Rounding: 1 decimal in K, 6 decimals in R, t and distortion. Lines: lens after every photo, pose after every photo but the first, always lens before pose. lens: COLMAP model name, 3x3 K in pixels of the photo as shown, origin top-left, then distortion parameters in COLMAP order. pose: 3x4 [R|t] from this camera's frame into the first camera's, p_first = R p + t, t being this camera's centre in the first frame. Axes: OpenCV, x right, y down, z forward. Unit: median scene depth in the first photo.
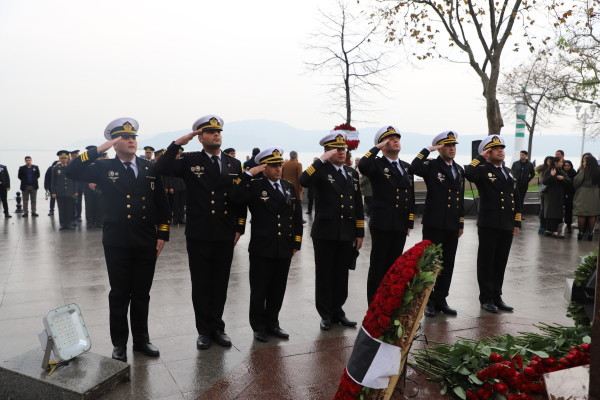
lens RADIAL K [[601.6, 0, 299.4], [0, 601.6, 201.8], [0, 0, 1]] dist [0.065799, 0.000000]
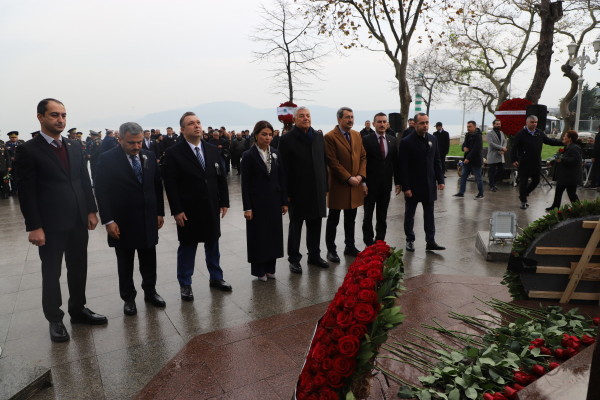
lens RADIAL K [[418.8, 0, 302.2], [0, 418.8, 199.8], [0, 0, 1]] dist [-0.040887, -0.000210]
pose [[0.994947, -0.040246, 0.091982, 0.017491], [0.031298, 0.994819, 0.096728, -0.010935], [-0.095399, -0.093361, 0.991051, 0.129335]]
